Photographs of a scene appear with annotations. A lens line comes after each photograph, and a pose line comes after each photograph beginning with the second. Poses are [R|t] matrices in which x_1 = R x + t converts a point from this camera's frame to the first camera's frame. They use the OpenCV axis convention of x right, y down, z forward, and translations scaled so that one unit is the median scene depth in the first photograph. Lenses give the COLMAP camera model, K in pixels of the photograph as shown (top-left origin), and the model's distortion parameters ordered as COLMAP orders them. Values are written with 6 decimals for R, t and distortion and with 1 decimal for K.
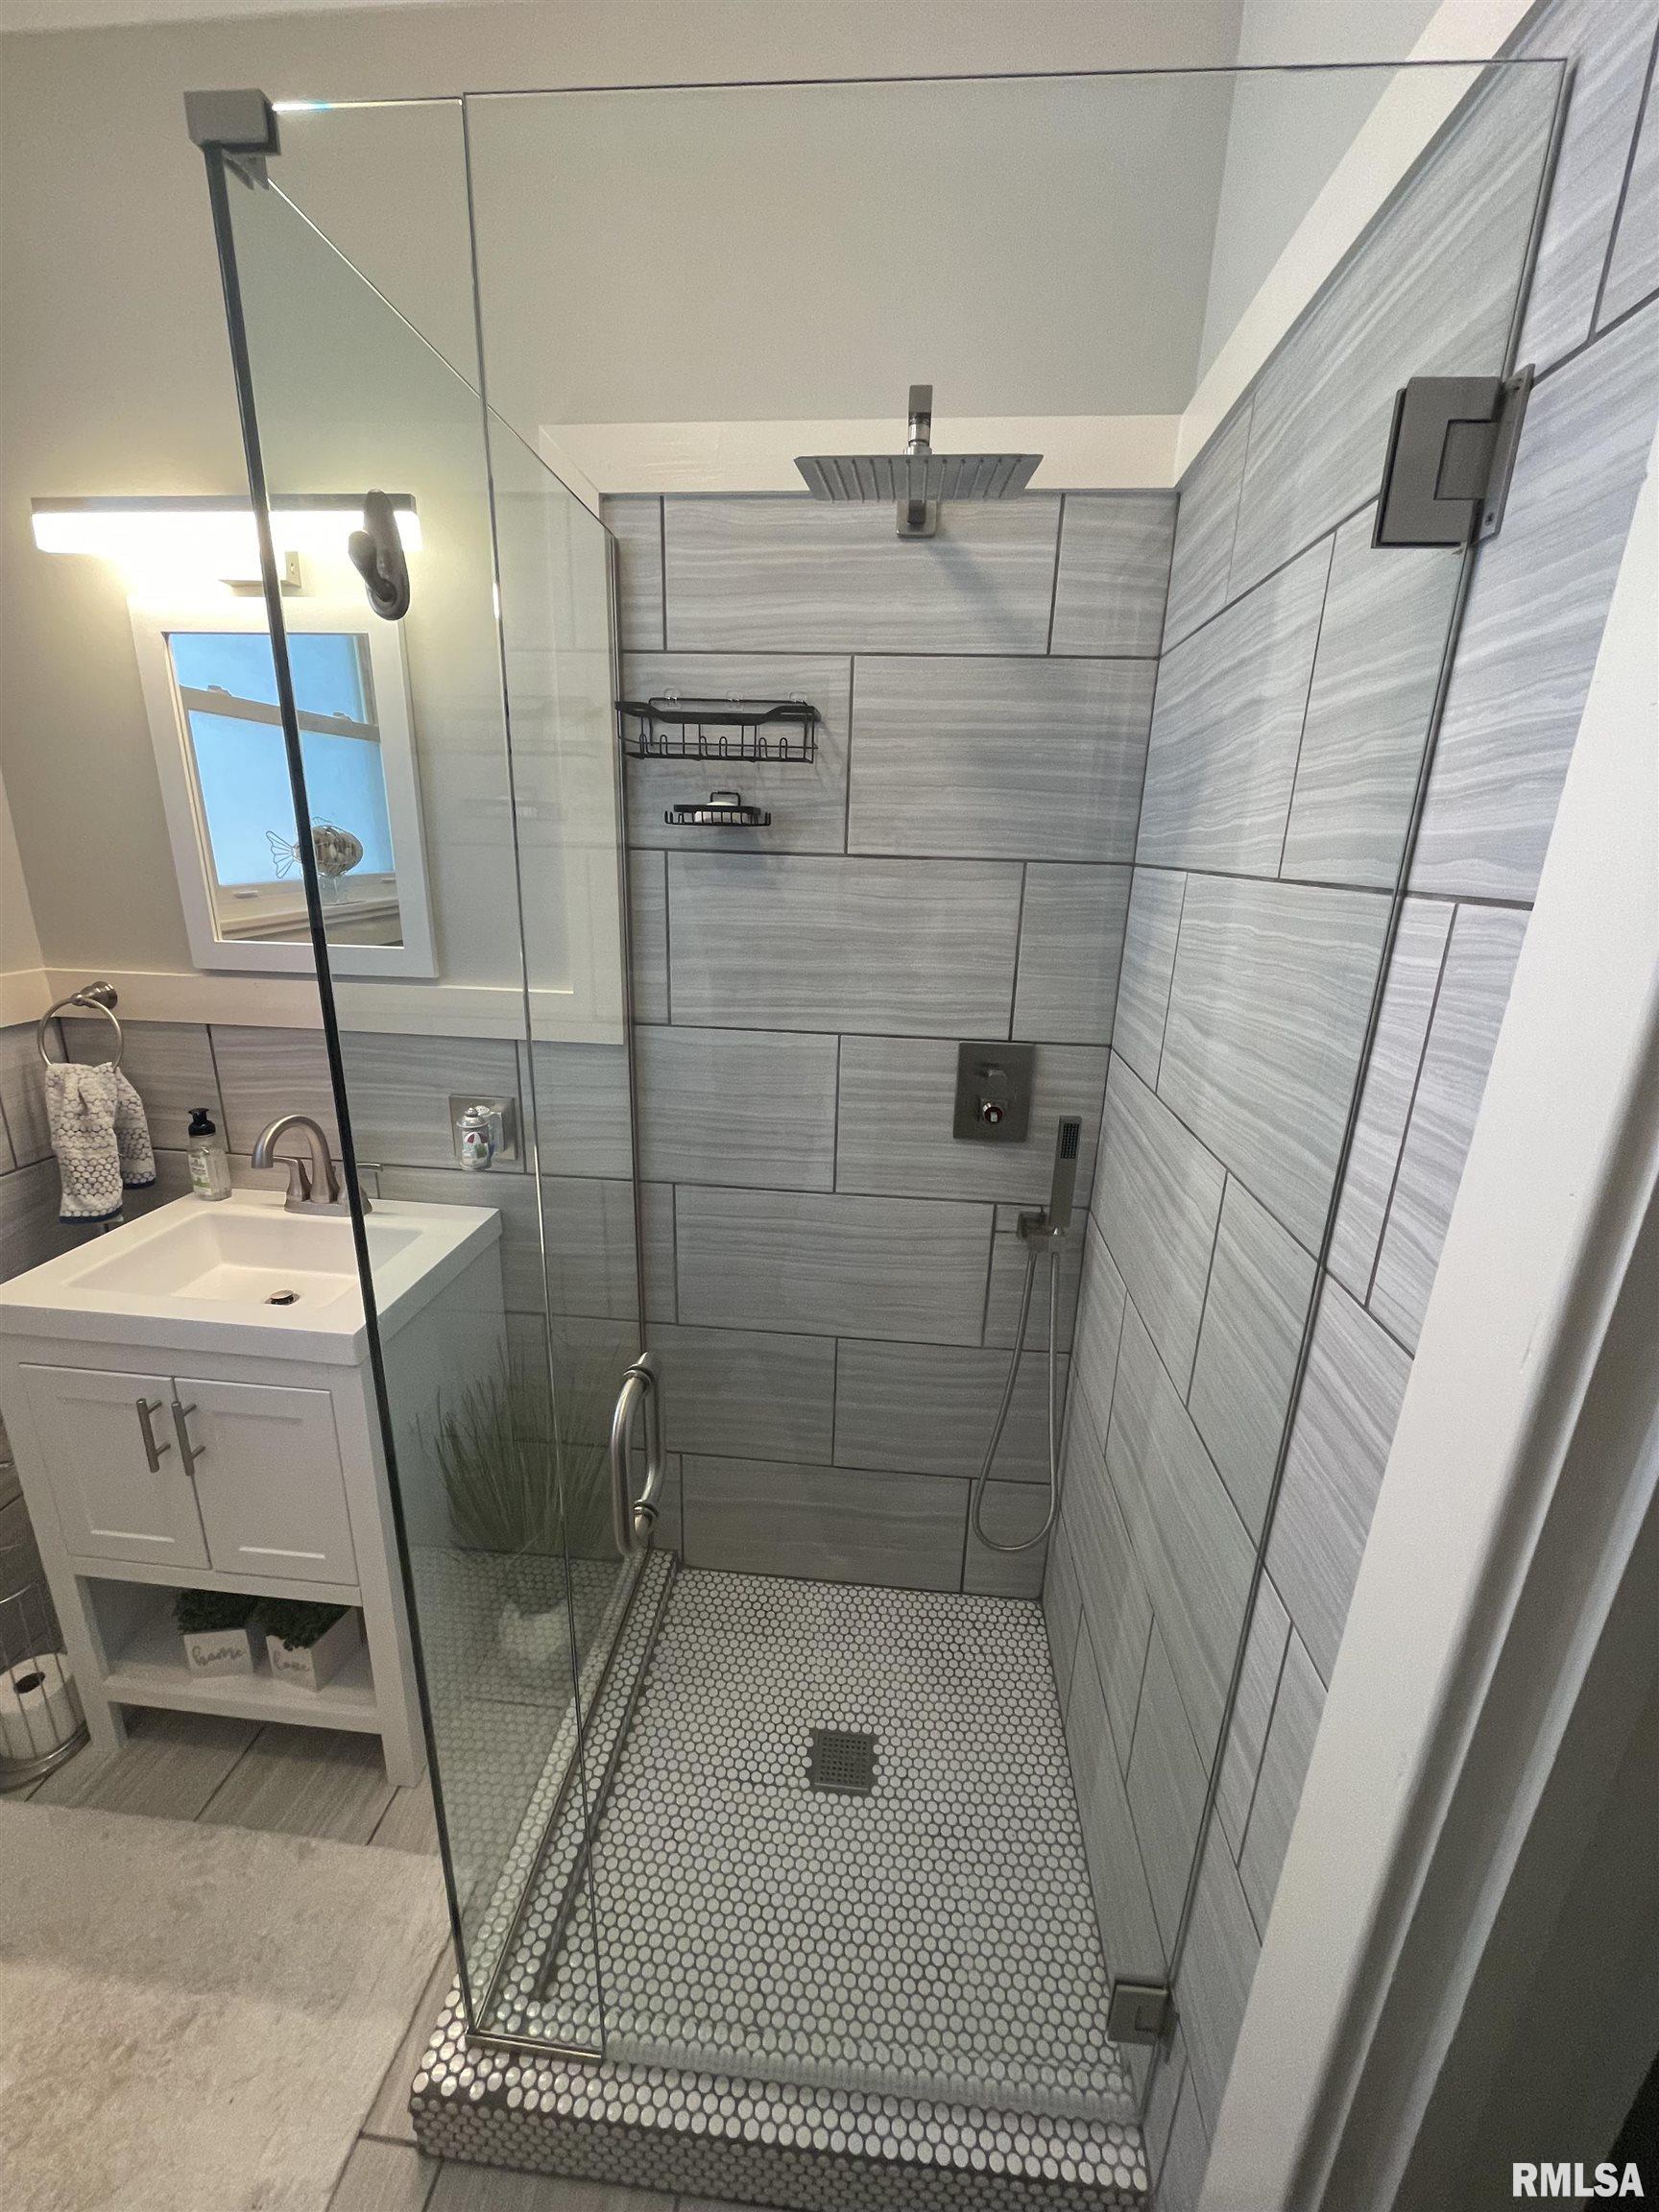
lens RADIAL K [[898.1, 0, 820.4], [0, 898.1, 1110.0], [0, 0, 1]] dist [-0.001242, -0.000096]
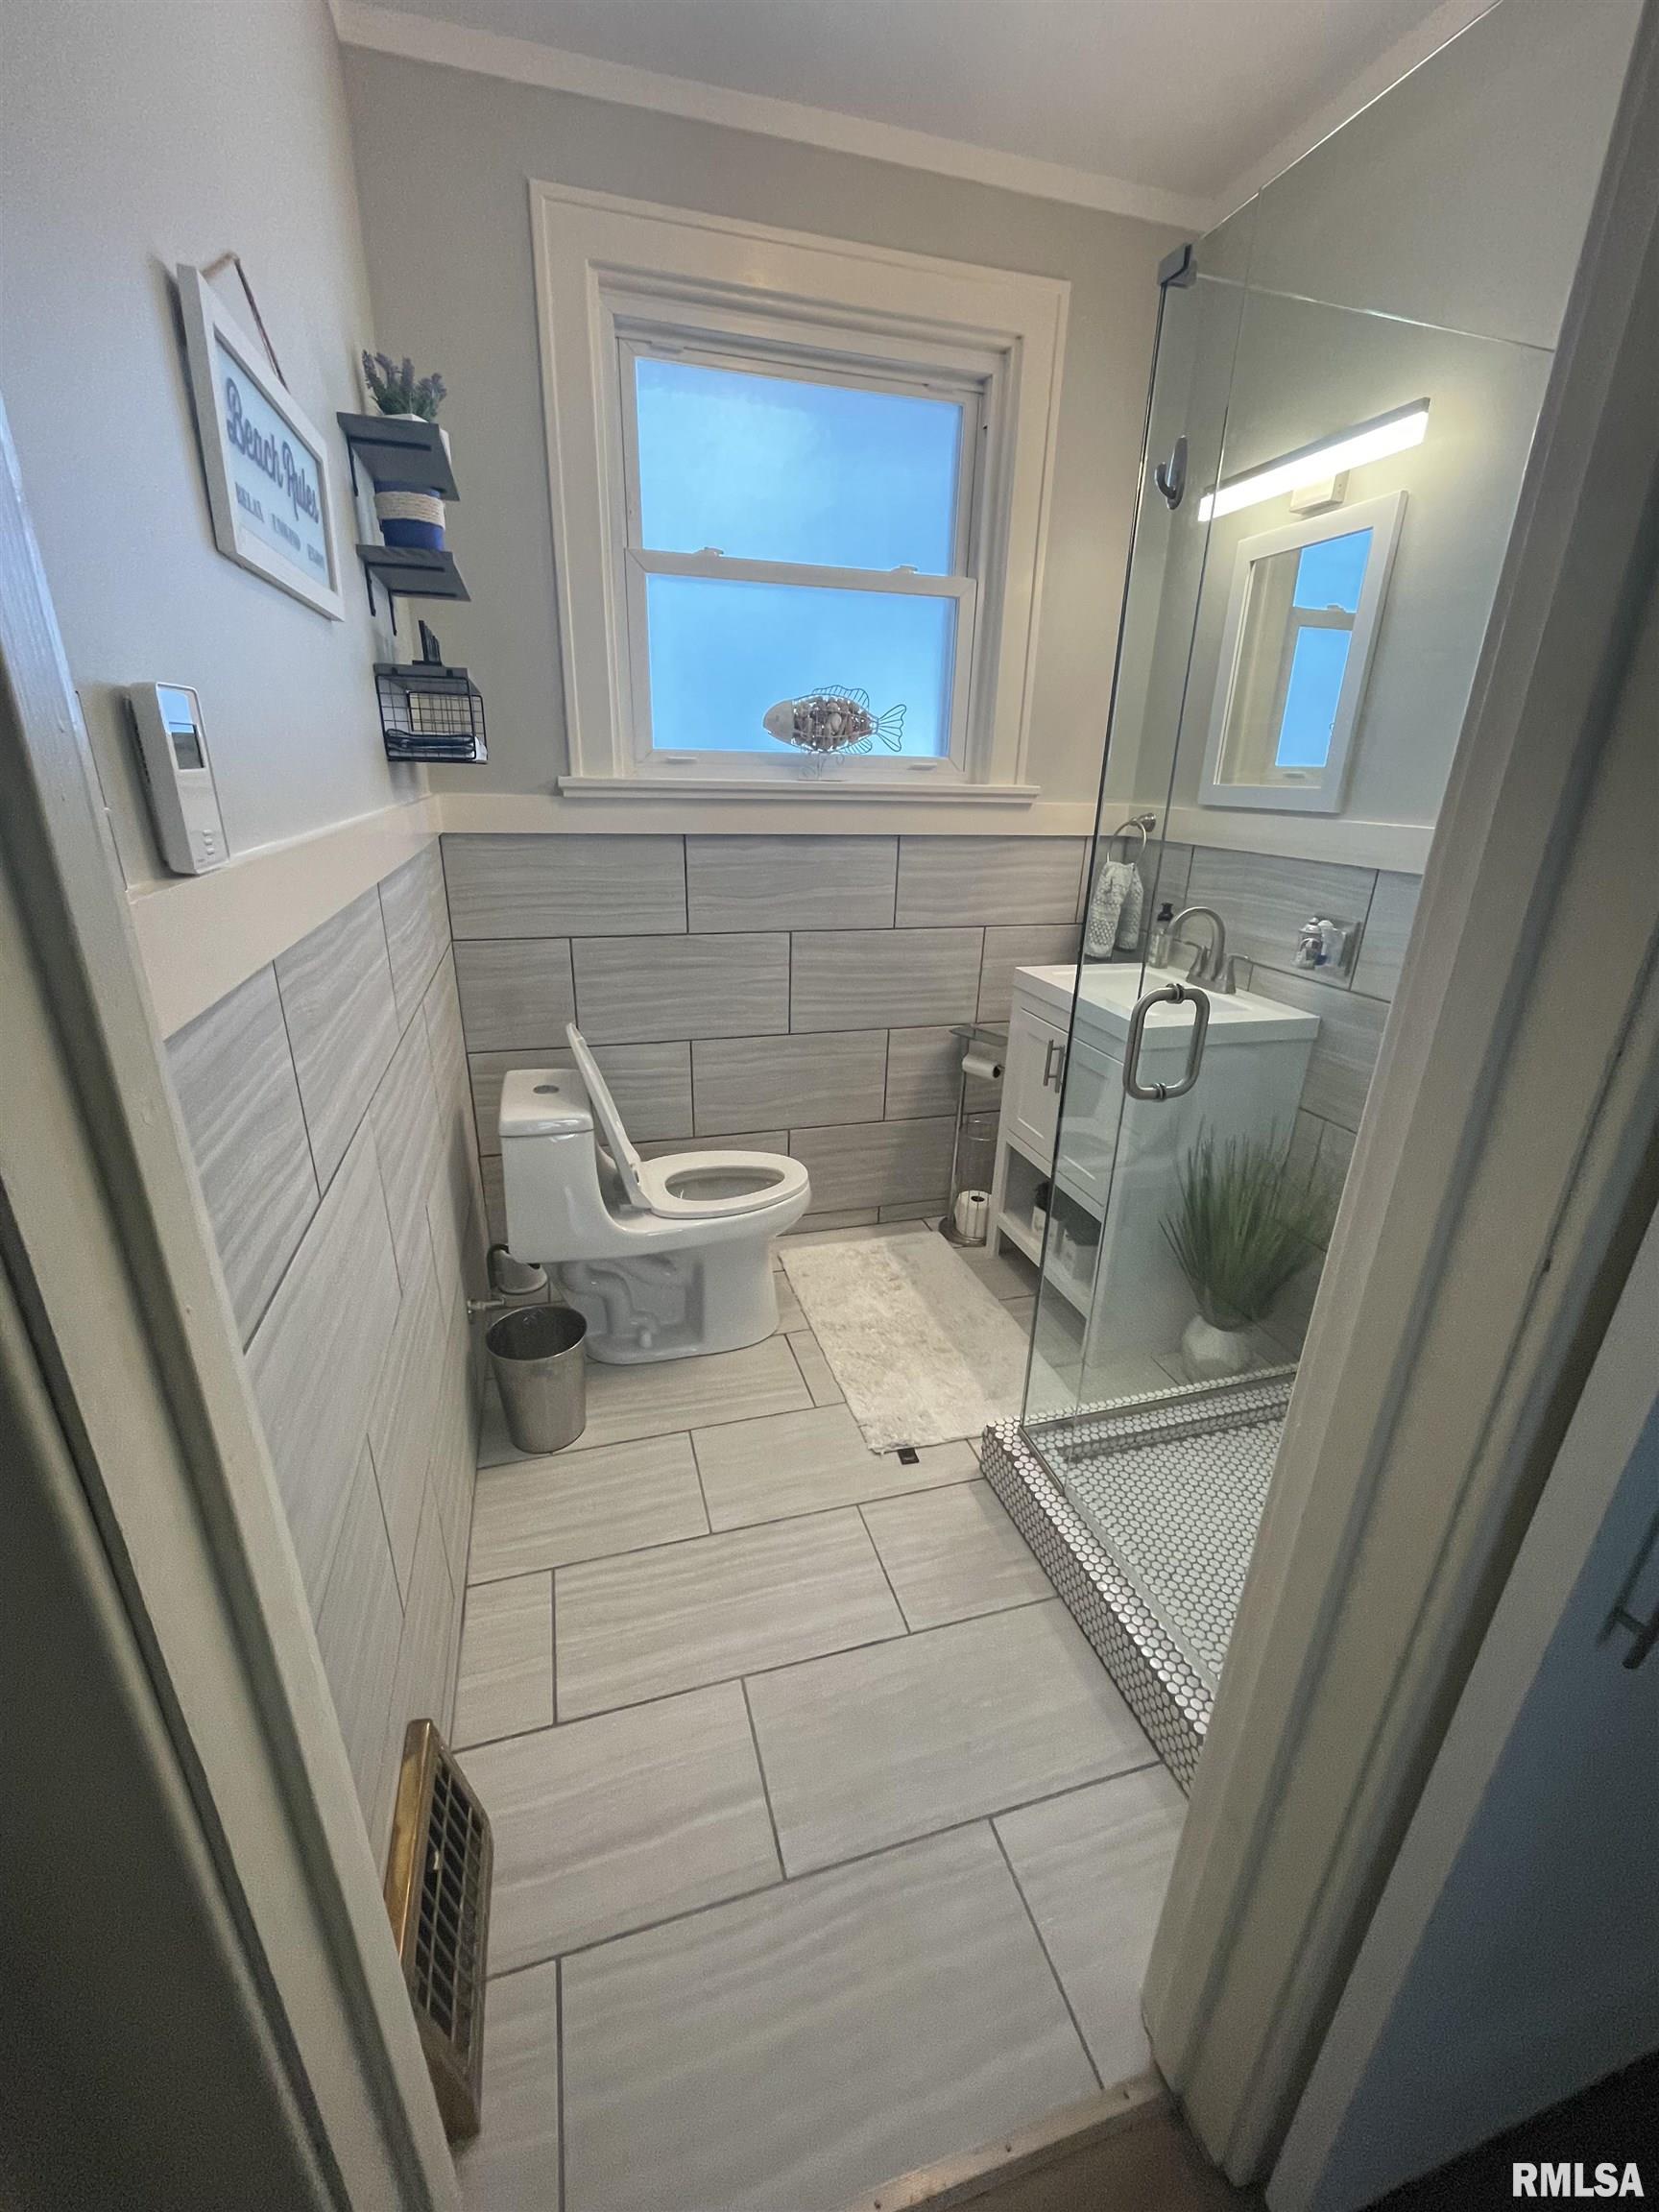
lens RADIAL K [[898.1, 0, 826.8], [0, 898.1, 1104.6], [0, 0, 1]] dist [-0.001242, -0.000096]
pose [[0.381144, 0.309344, -0.871226, 0.518900], [-0.282799, 0.936200, 0.208695, 0.172348], [0.880201, 0.166839, 0.444309, -0.098457]]
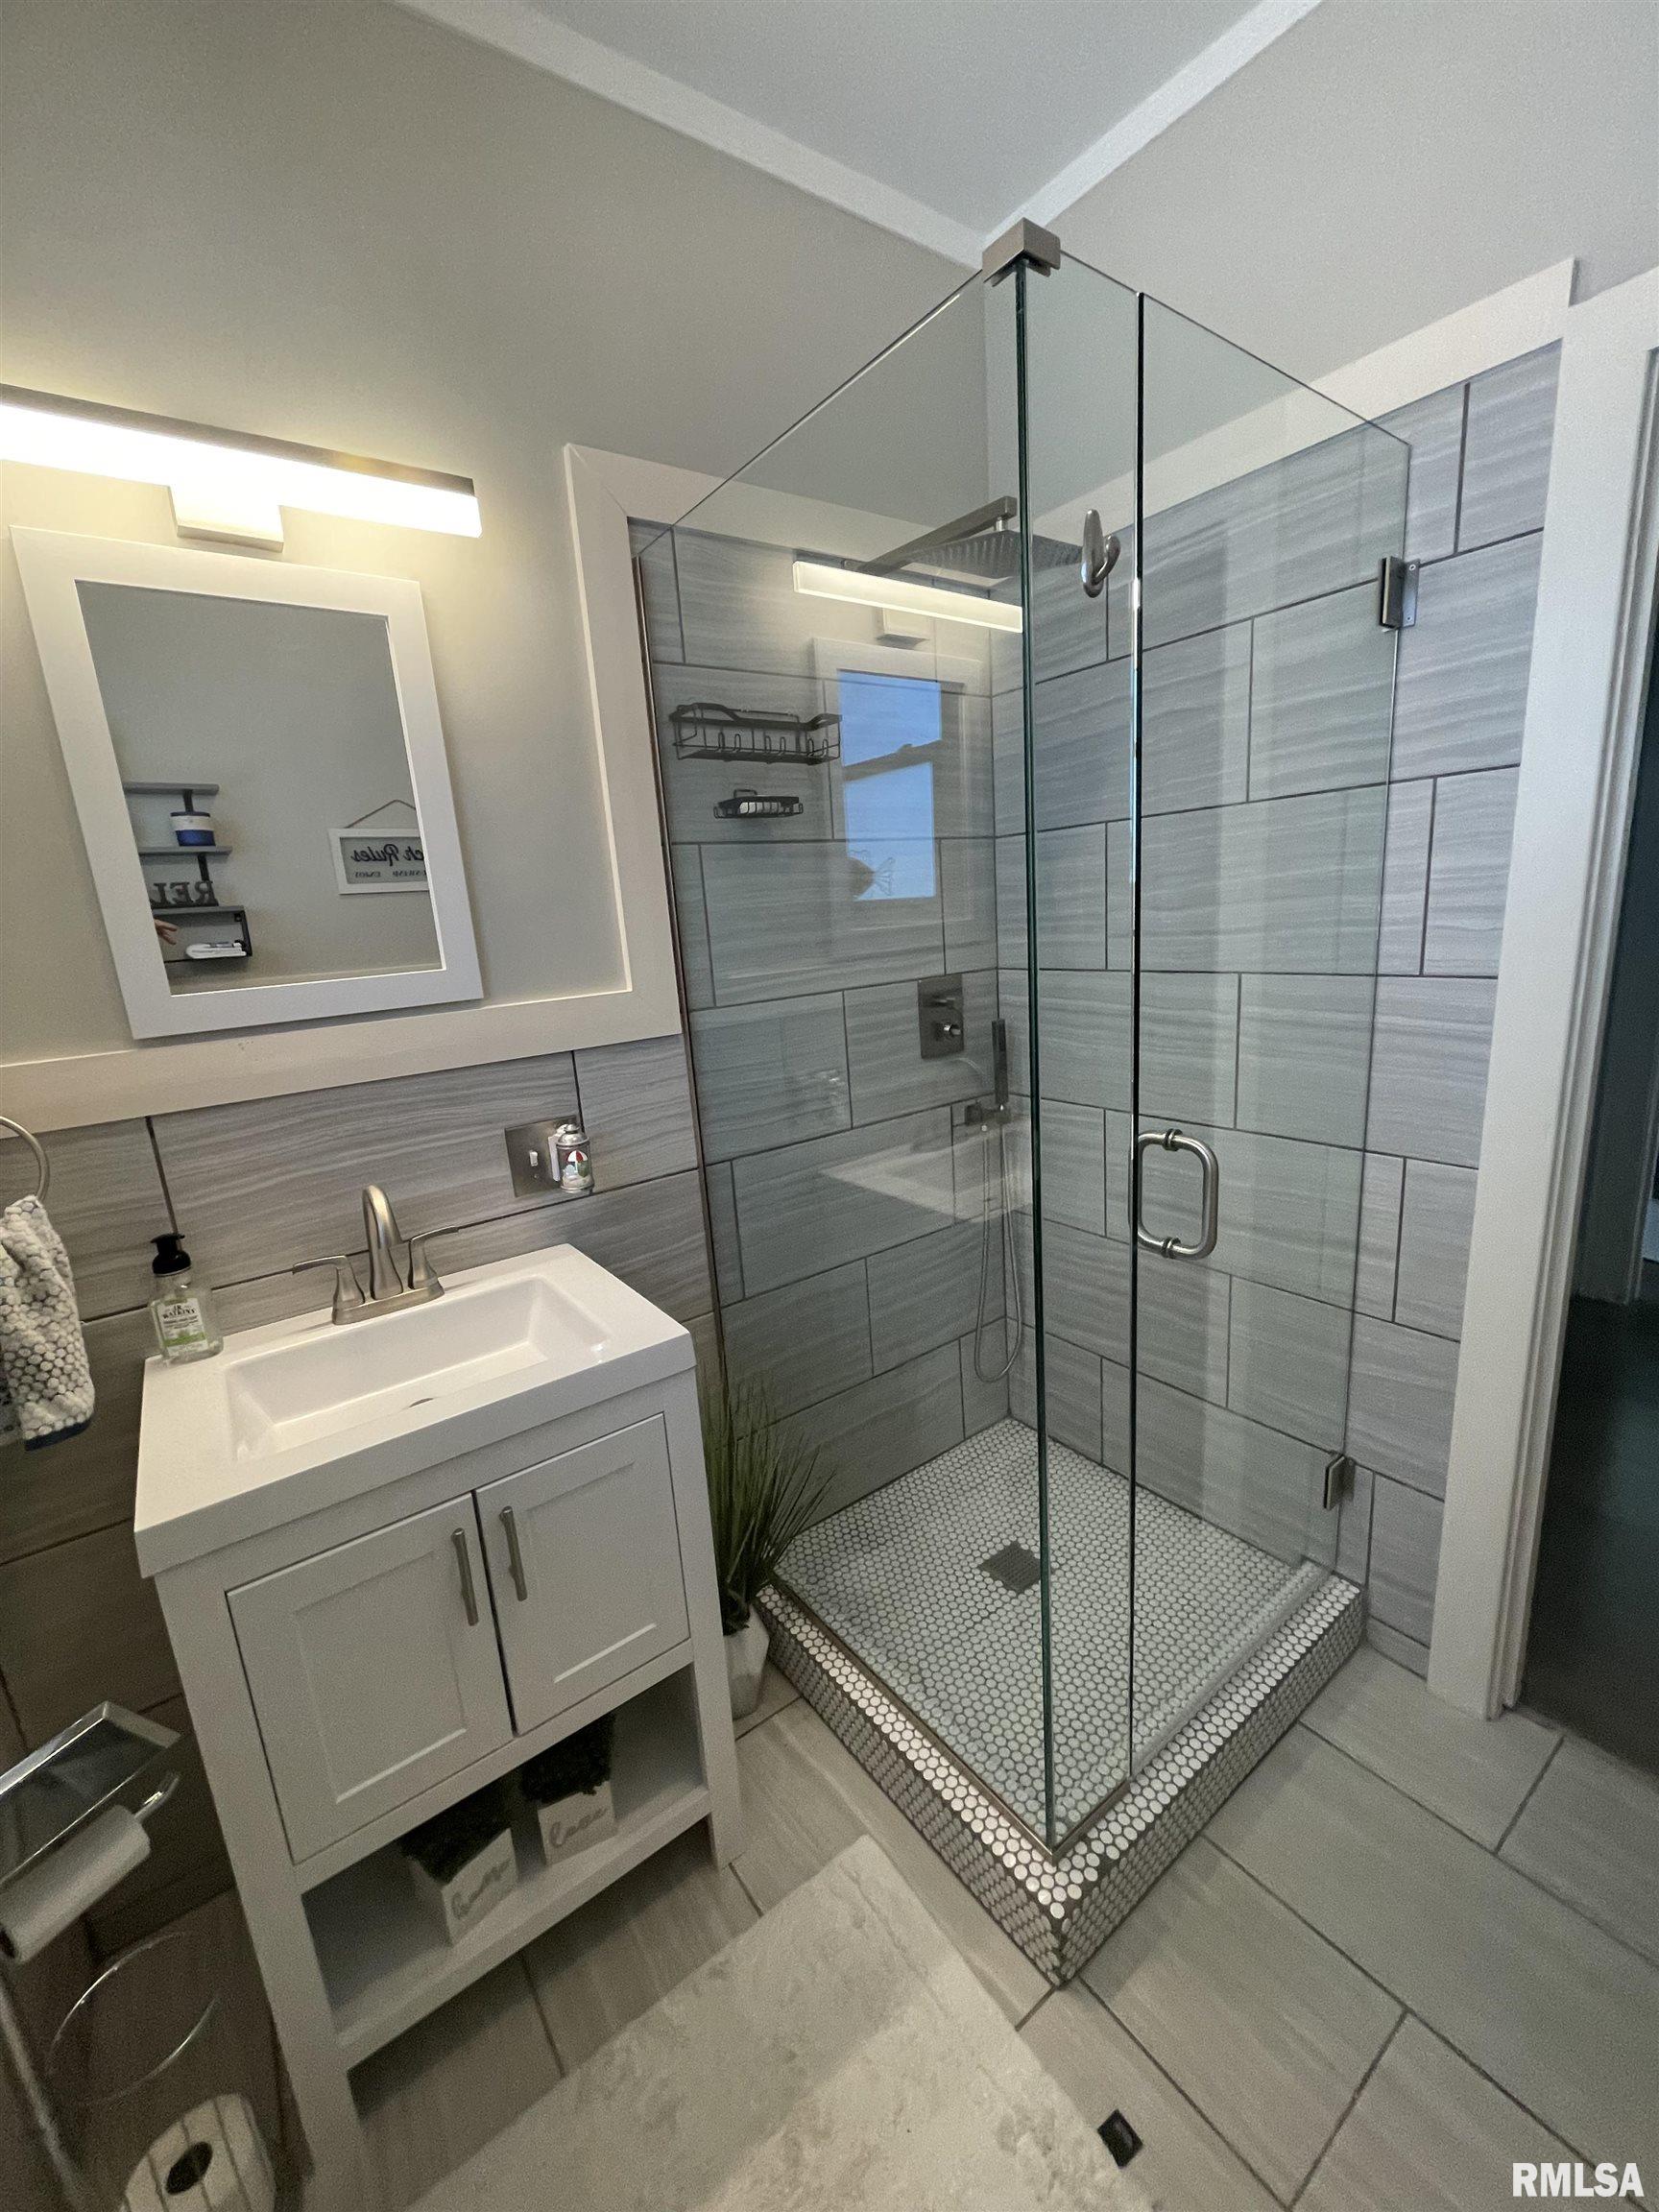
lens RADIAL K [[898.1, 0, 815.4], [0, 898.1, 1106.8], [0, 0, 1]] dist [-0.001242, -0.000096]
pose [[0.742260, -0.223962, 0.631579, -0.795643], [0.277648, 0.960576, 0.014321, 0.036975], [-0.609887, 0.164727, 0.775179, 0.123580]]
